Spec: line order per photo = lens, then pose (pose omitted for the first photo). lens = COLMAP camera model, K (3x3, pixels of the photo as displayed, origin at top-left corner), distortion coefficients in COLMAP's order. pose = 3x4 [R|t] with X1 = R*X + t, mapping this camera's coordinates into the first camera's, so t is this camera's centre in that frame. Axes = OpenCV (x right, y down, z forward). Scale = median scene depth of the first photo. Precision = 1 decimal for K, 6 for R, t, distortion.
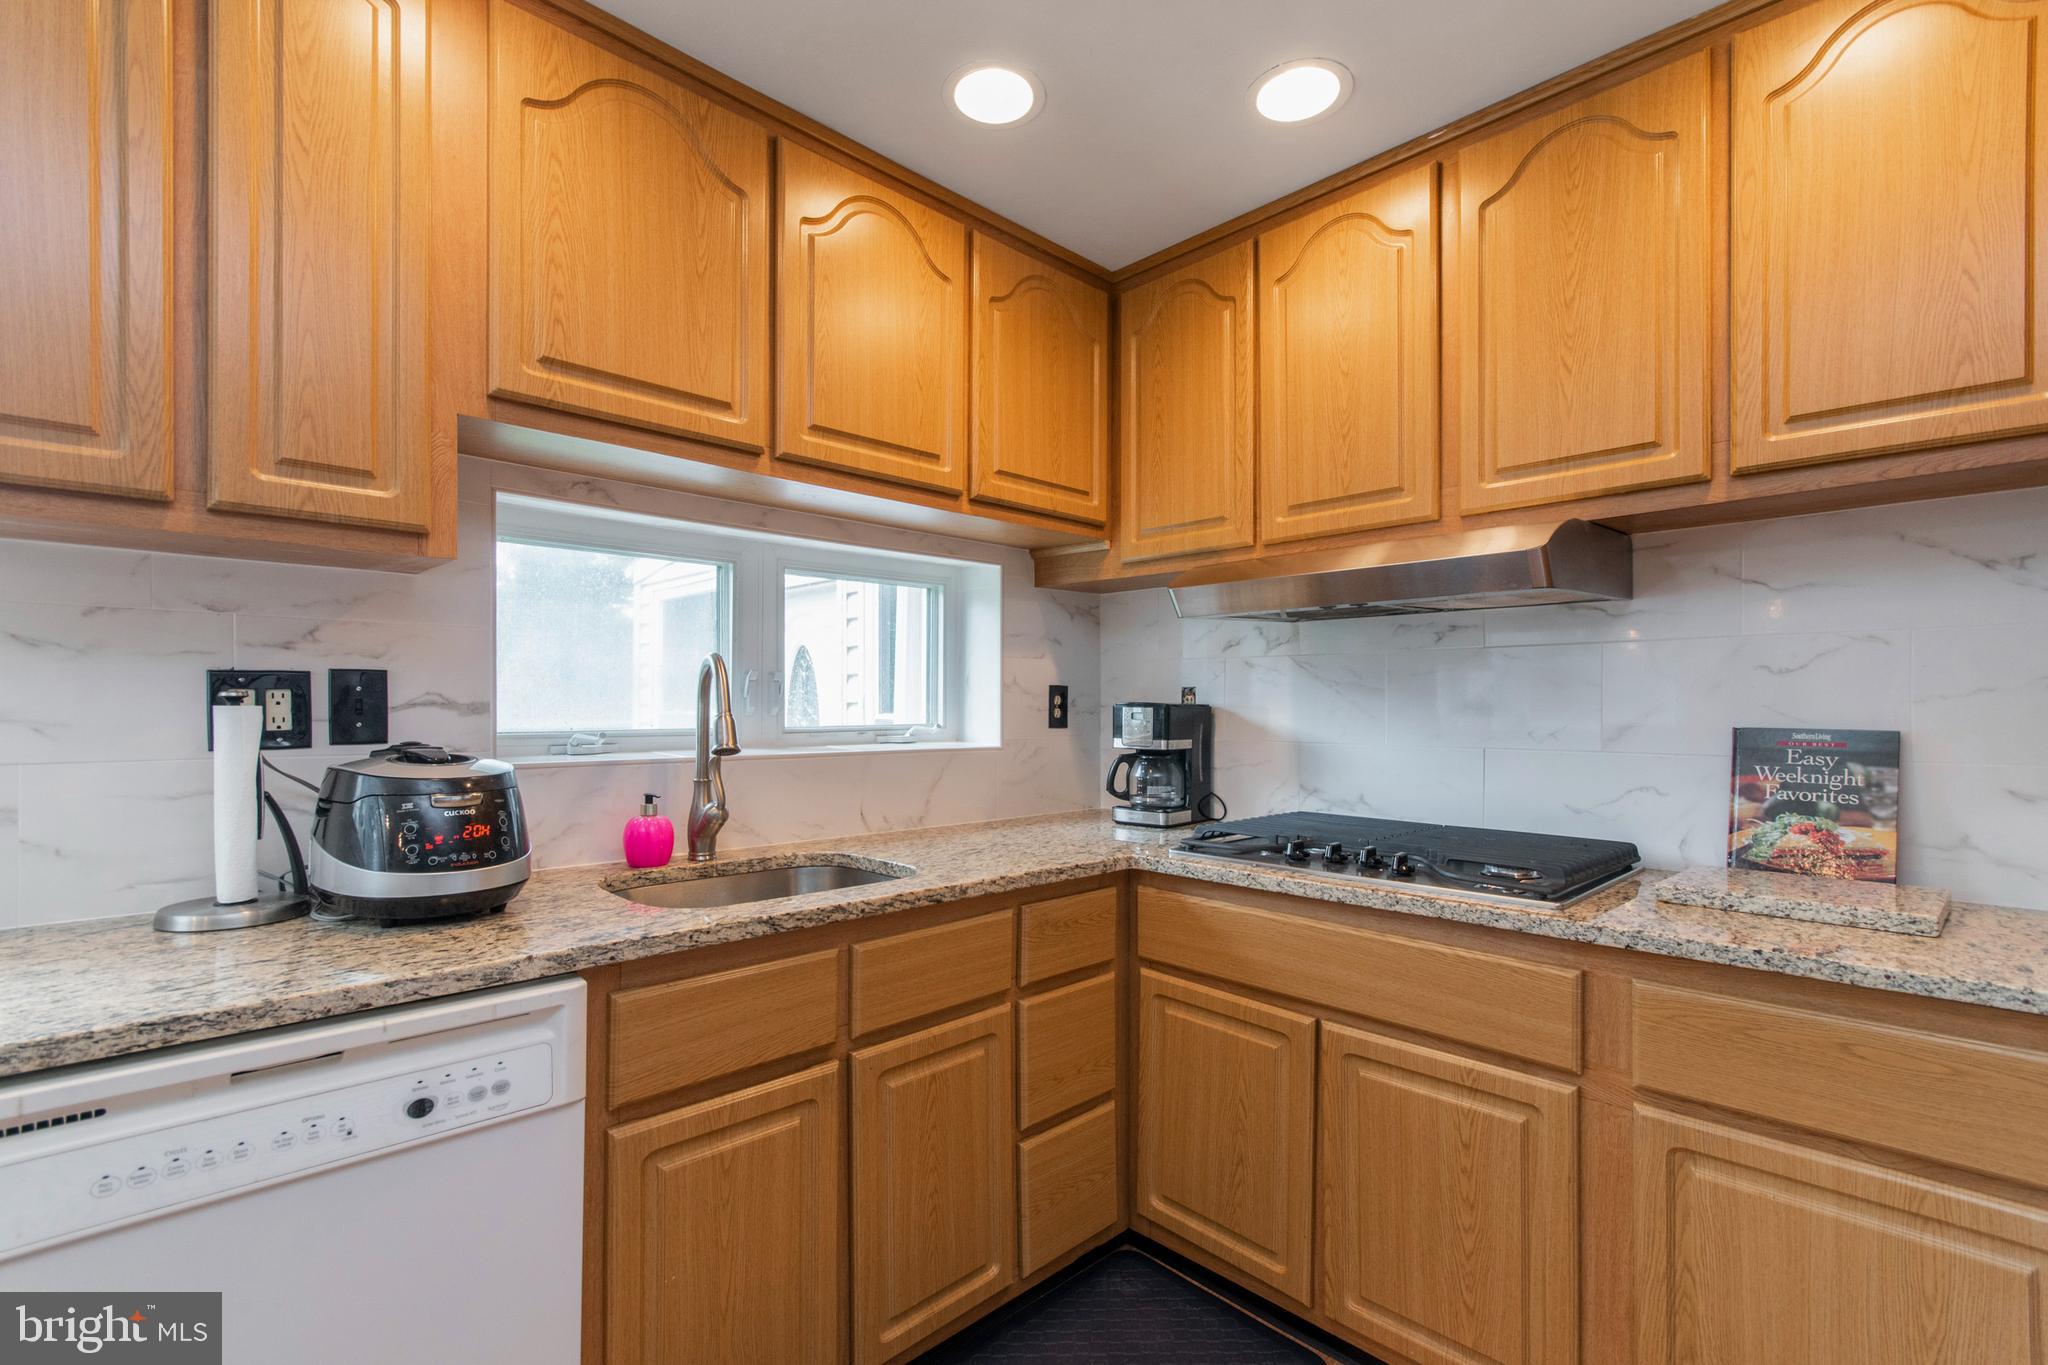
lens RADIAL K [[918.7, 0, 1022.0], [0, 918.7, 705.7], [0, 0, 1]] dist [0.008913, -0.000131]
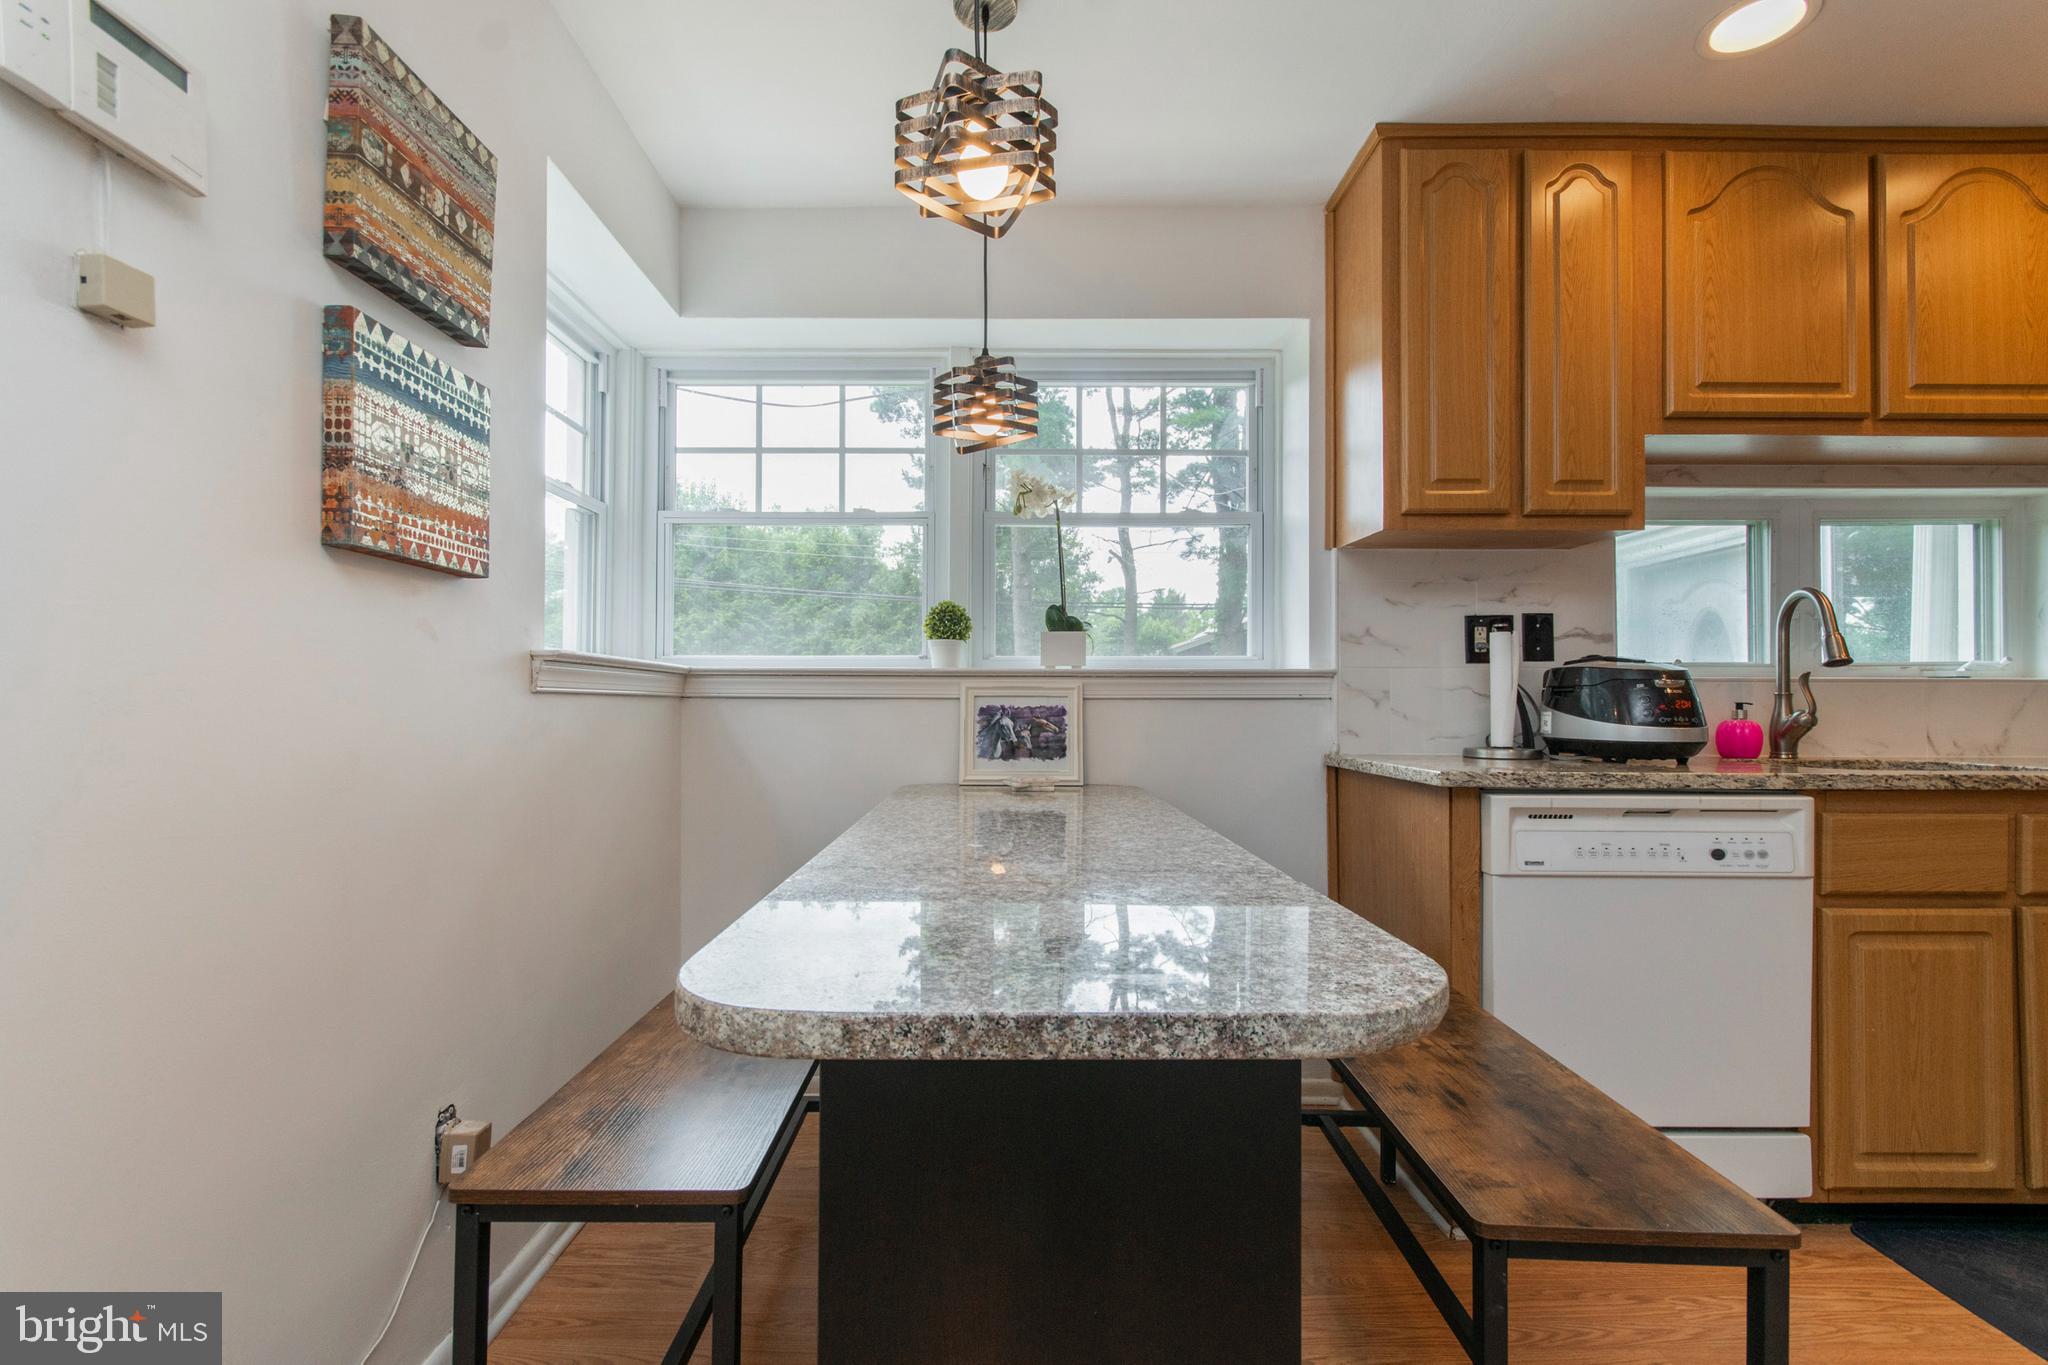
lens RADIAL K [[906.7, 0, 1011.6], [0, 906.7, 695.3], [0, 0, 1]] dist [0.001867, -0.000223]
pose [[0.721671, -0.011645, -0.692138, -0.269913], [-0.000366, 0.999852, -0.017205, 0.111854], [0.692236, 0.012670, 0.721560, -0.636781]]
